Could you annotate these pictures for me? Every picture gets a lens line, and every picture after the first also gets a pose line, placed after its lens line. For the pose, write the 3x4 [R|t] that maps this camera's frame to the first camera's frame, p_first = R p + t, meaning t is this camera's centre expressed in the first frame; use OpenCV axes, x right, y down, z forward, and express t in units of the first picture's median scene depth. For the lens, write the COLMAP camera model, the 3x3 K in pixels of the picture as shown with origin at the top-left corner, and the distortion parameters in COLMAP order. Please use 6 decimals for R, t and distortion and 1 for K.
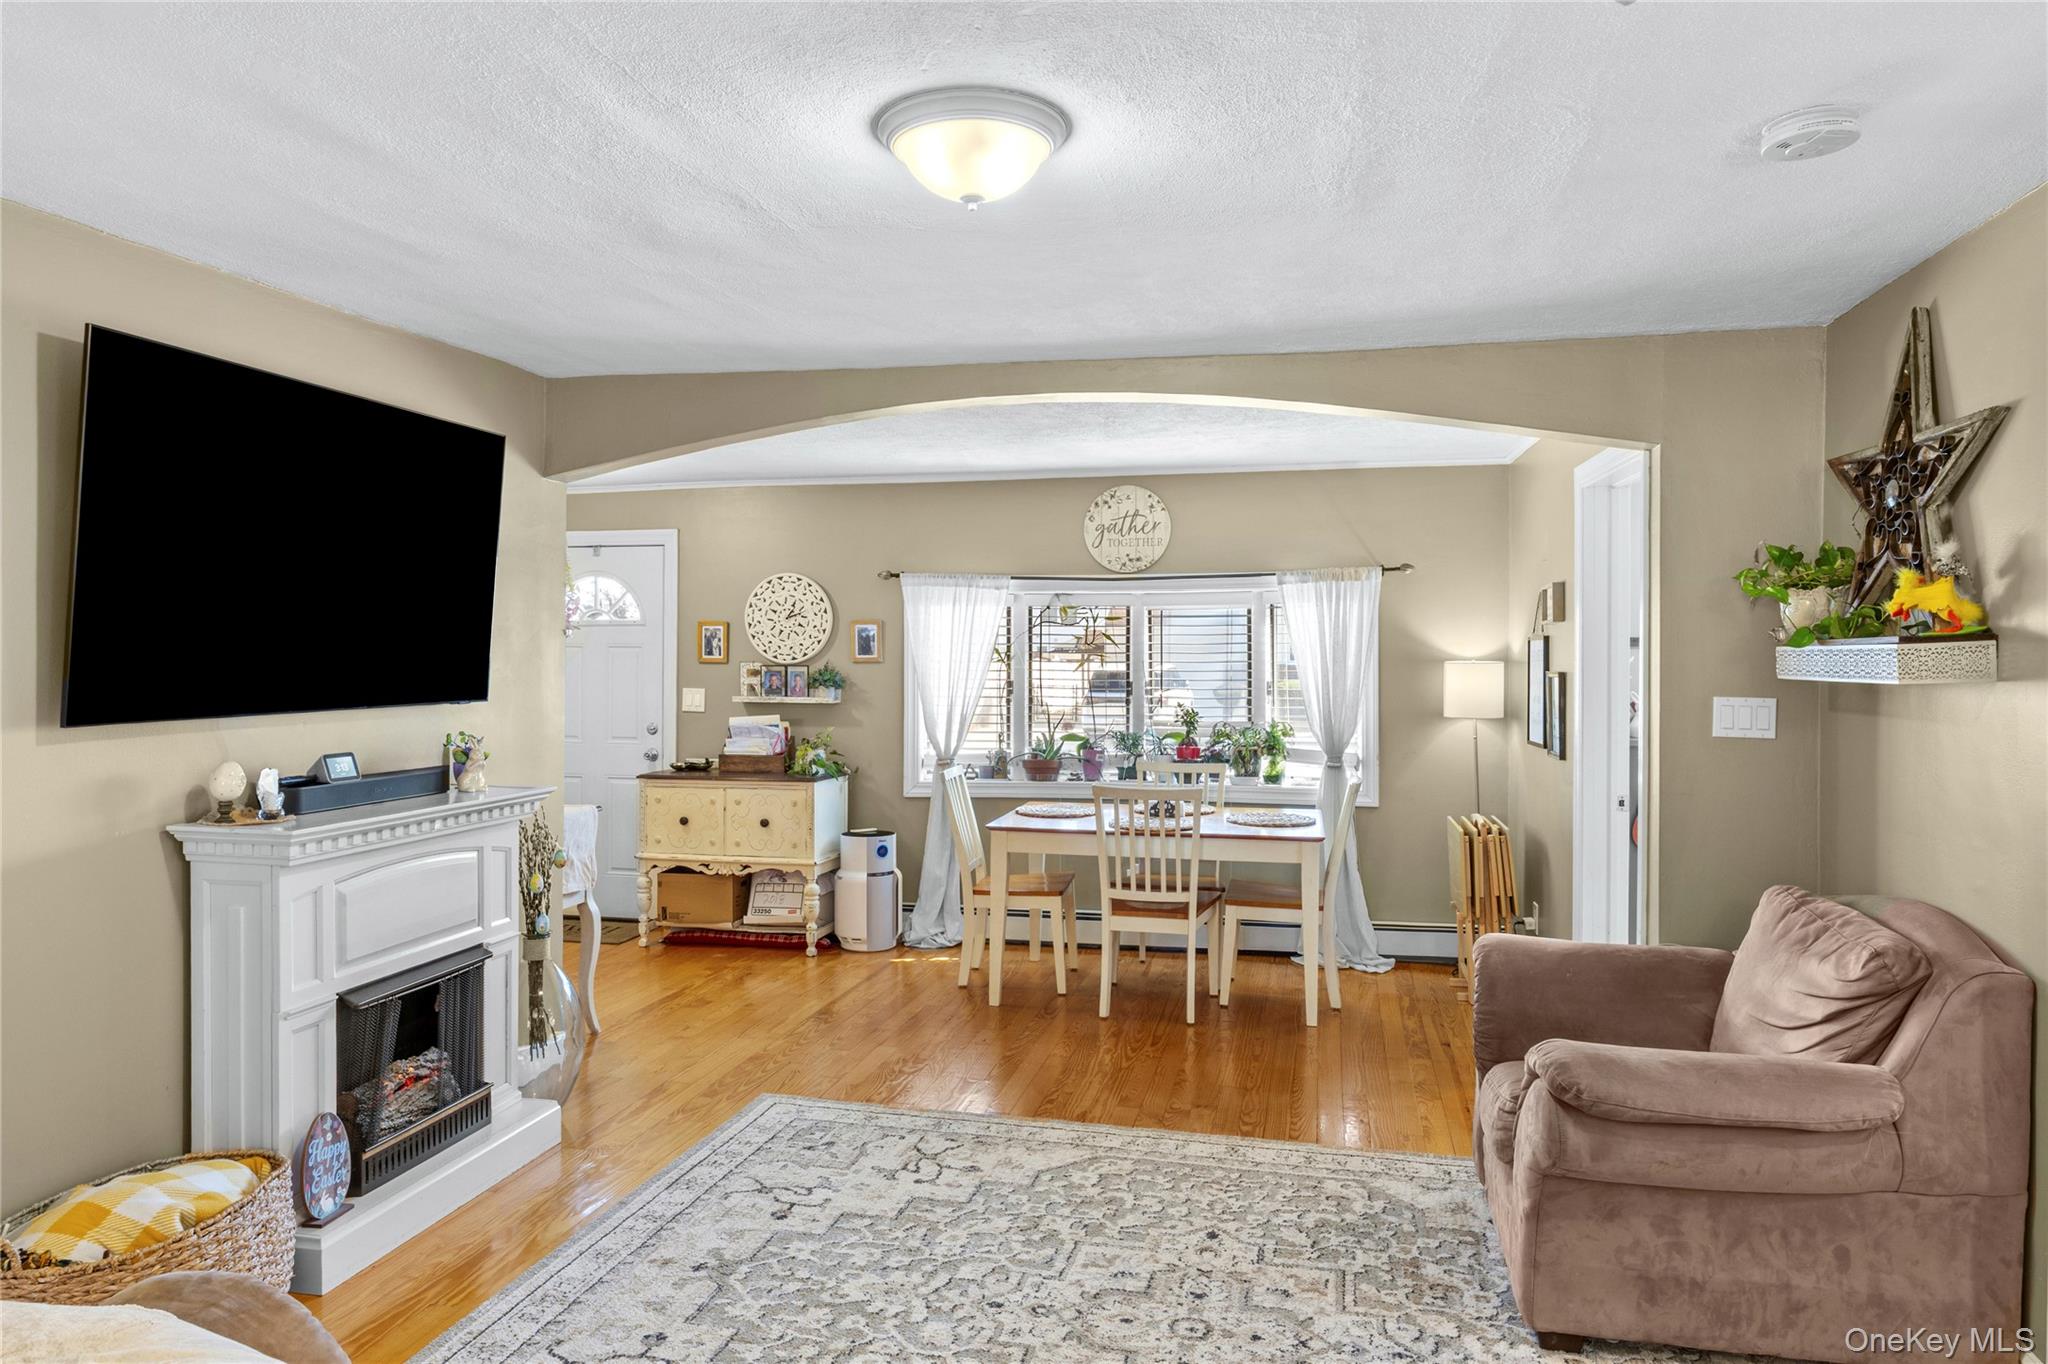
lens RADIAL K [[1323.8, 0, 1024.0], [0, 1323.8, 682.0], [0, 0, 1]] dist [-0.007054, -0.001979]
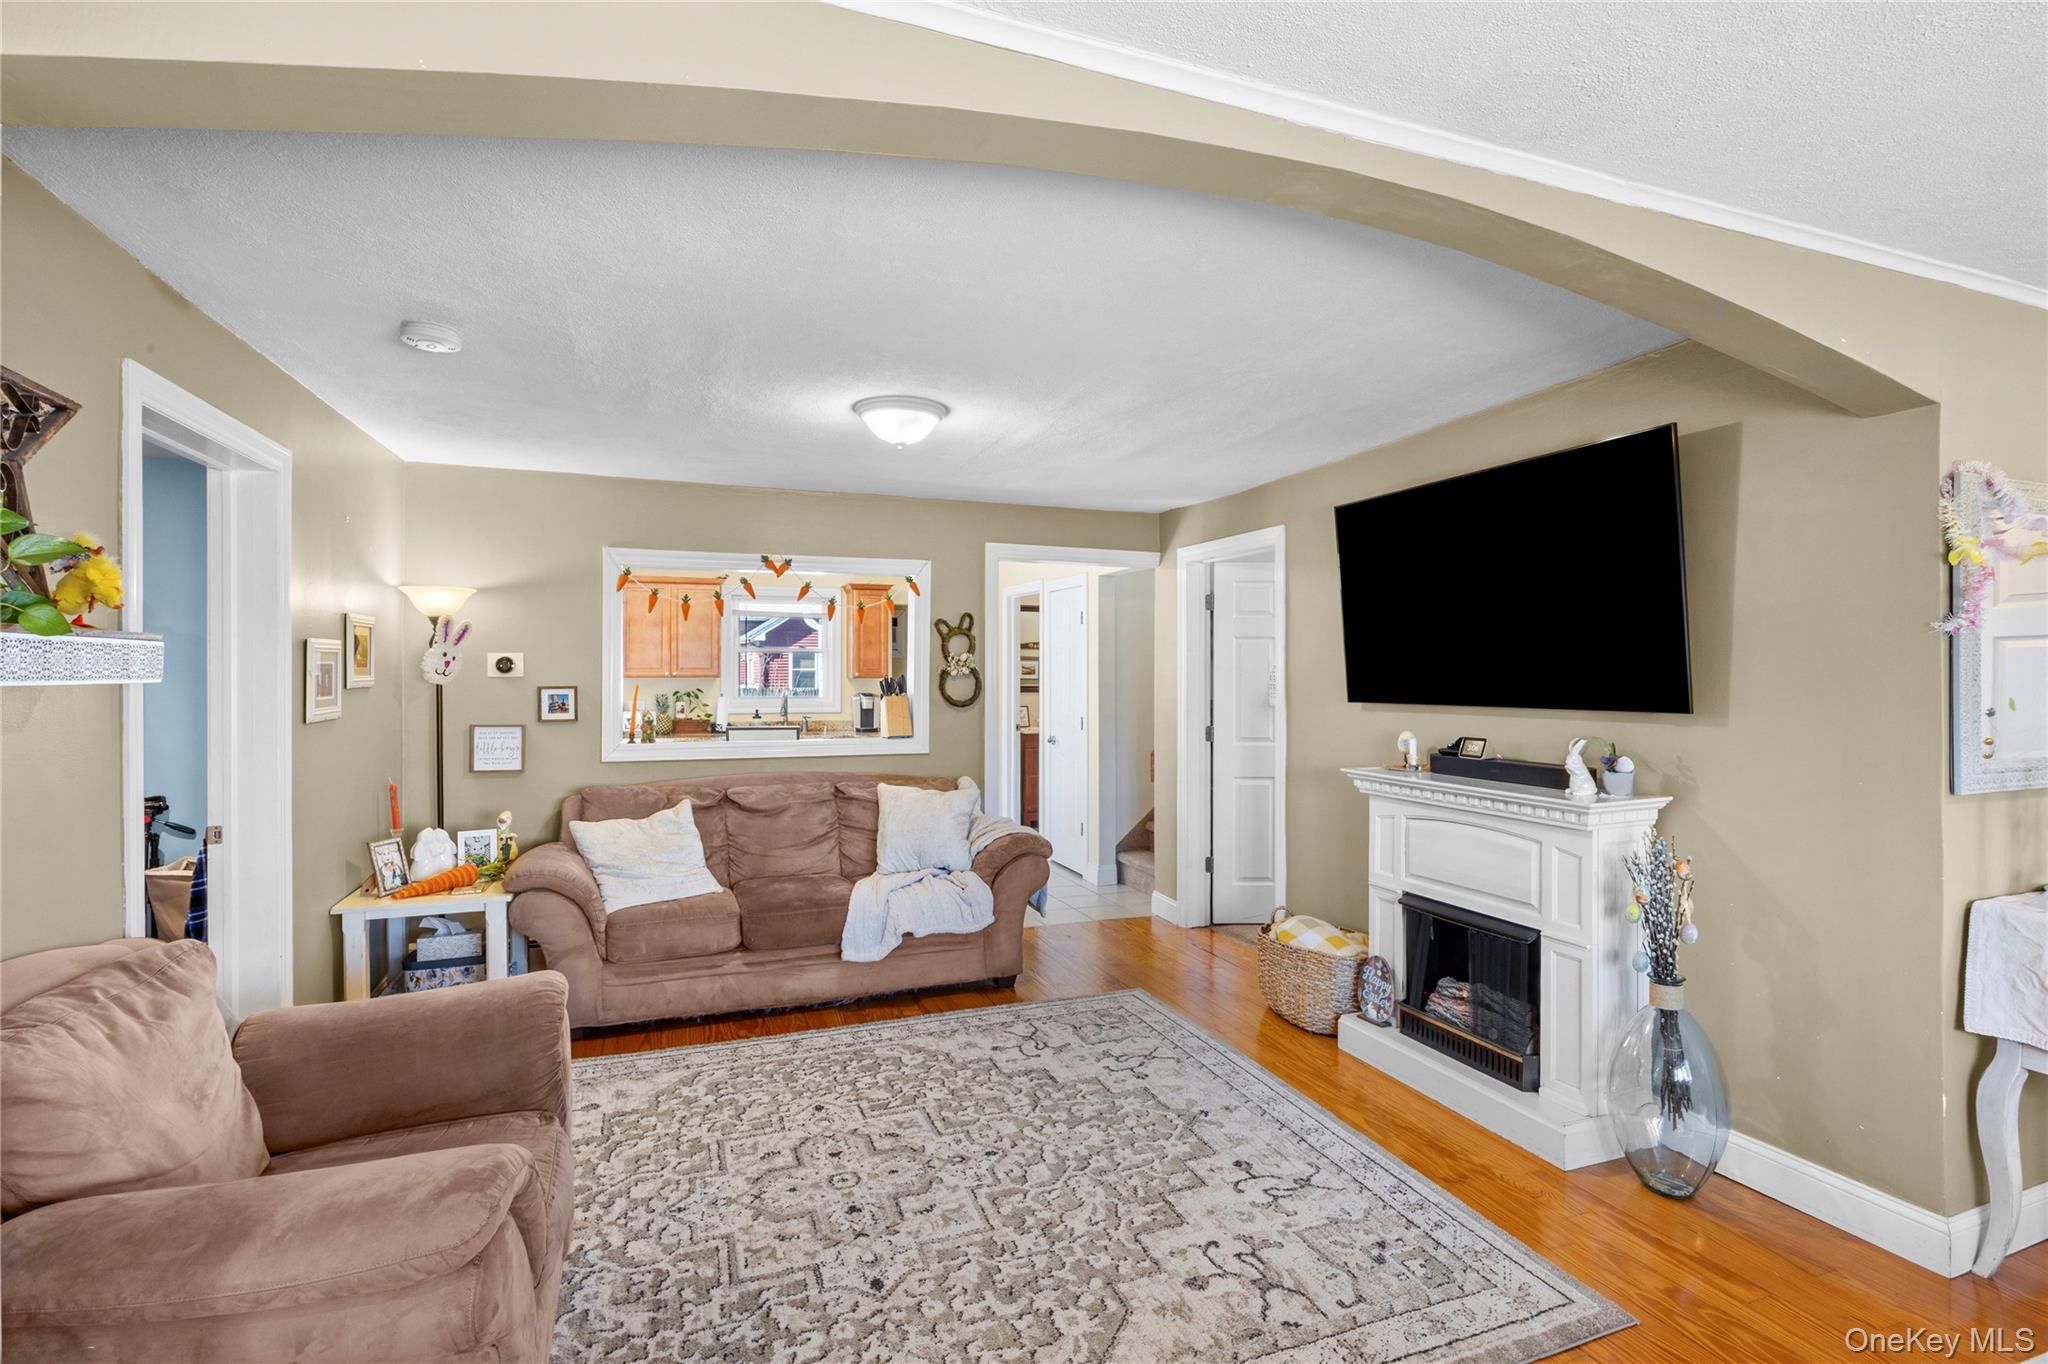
lens RADIAL K [[967.9, 0, 1024.0], [0, 967.9, 682.0], [0, 0, 1]] dist [-0.017899, 0.000164]
pose [[-0.837957, 0.001492, -0.545734, 0.386213], [-0.013971, 0.999610, 0.024186, -0.019865], [0.545557, 0.027891, -0.837609, 1.467830]]
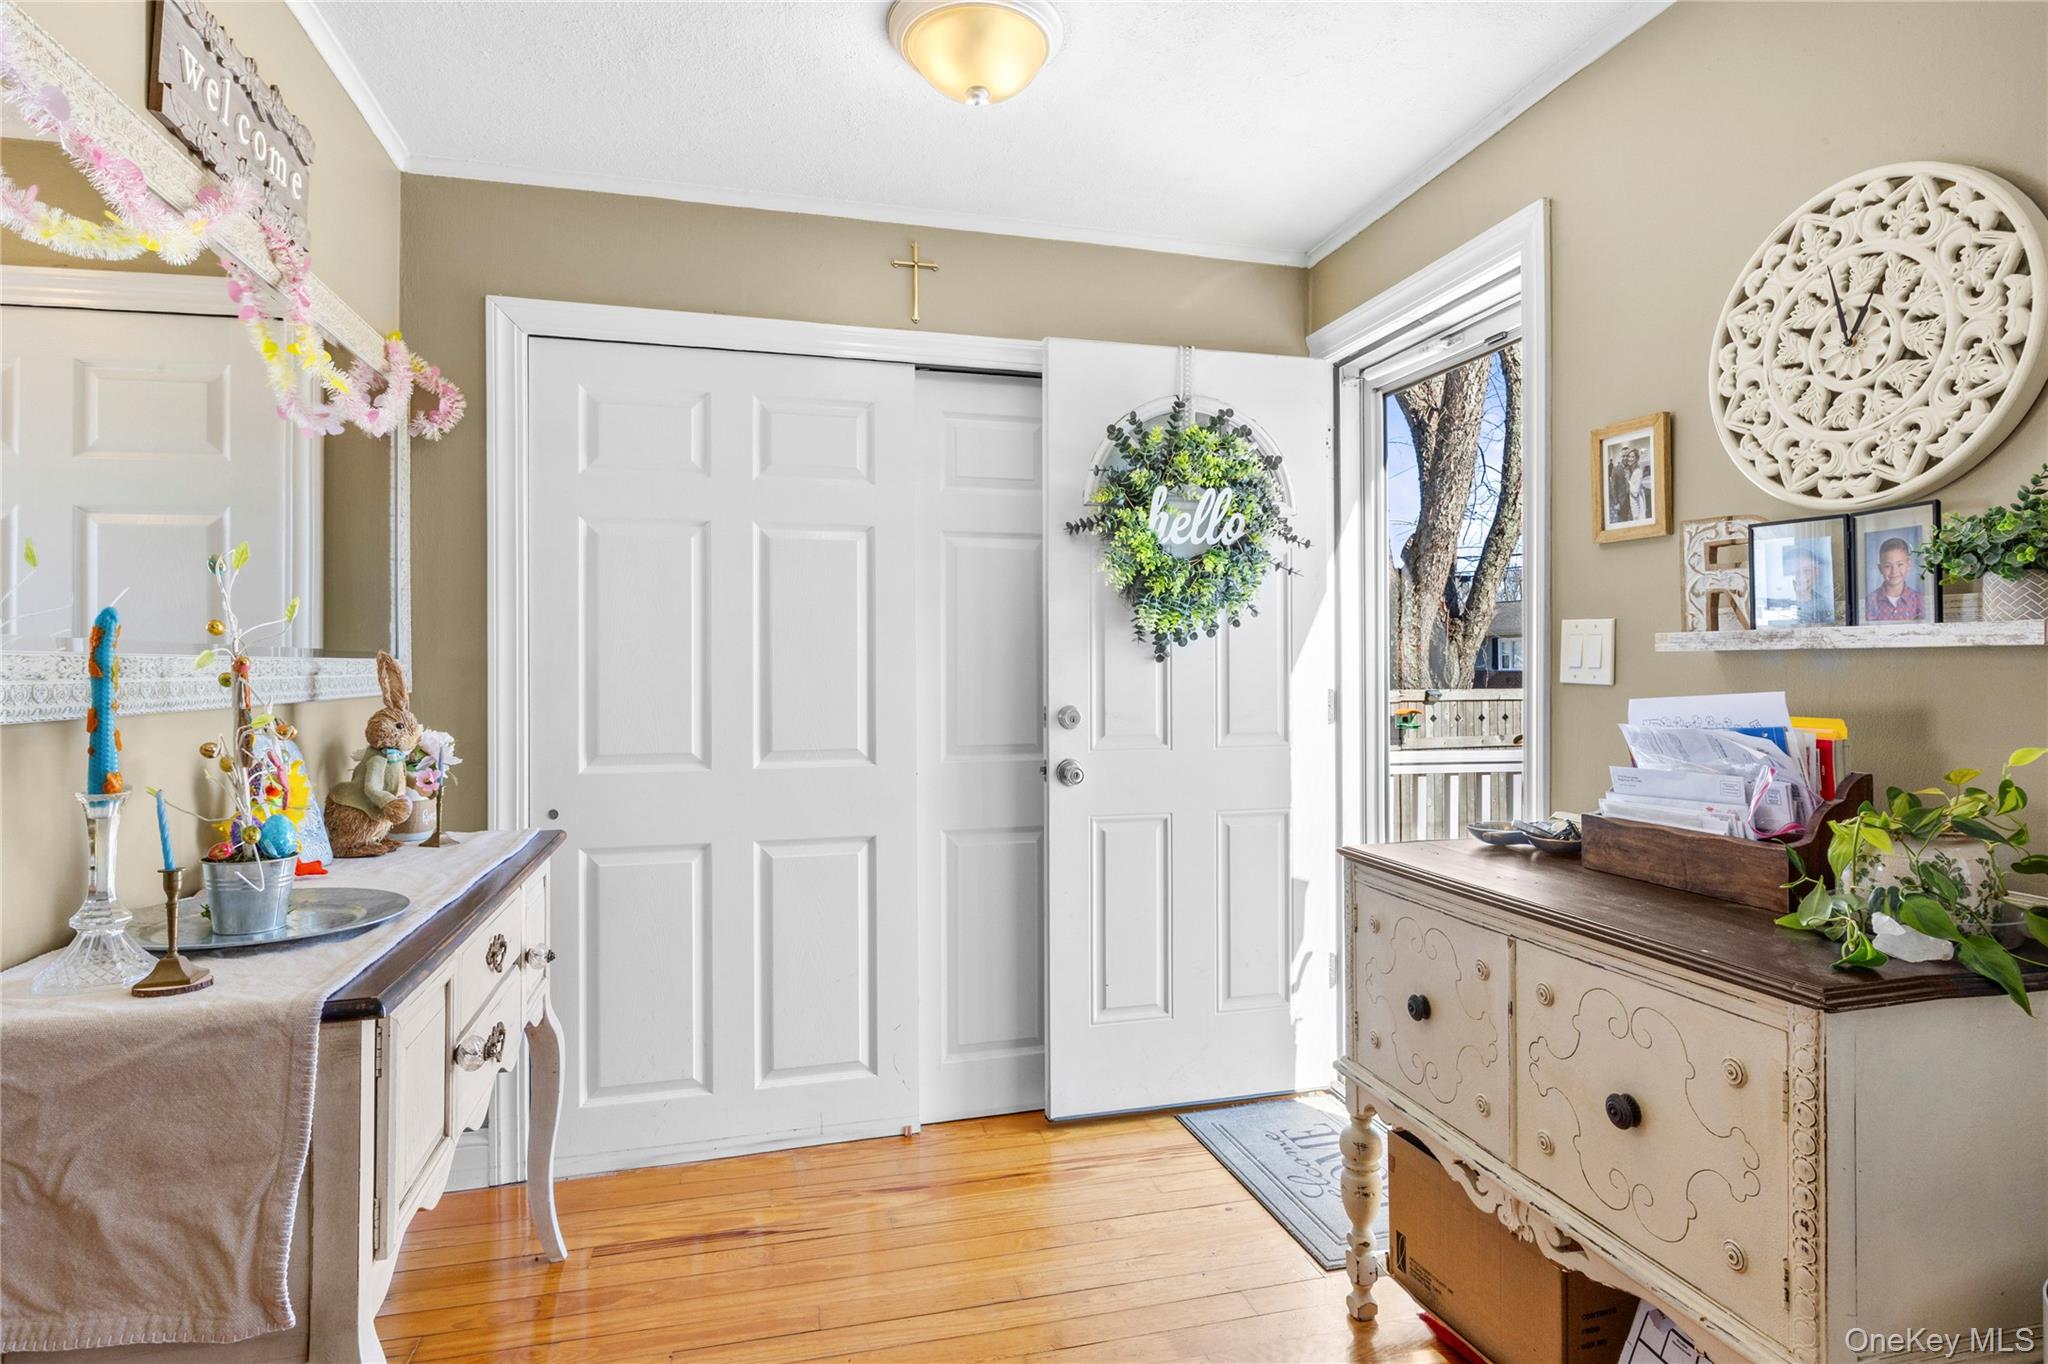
lens RADIAL K [[1078.3, 0, 1025.1], [0, 1078.3, 659.5], [0, 0, 1]] dist [-0.000654, -0.000444]
pose [[0.449179, -0.013149, -0.893345, -0.108894], [-0.009657, 0.999762, -0.019571, 0.044711], [0.893389, 0.017418, 0.448945, 1.420477]]
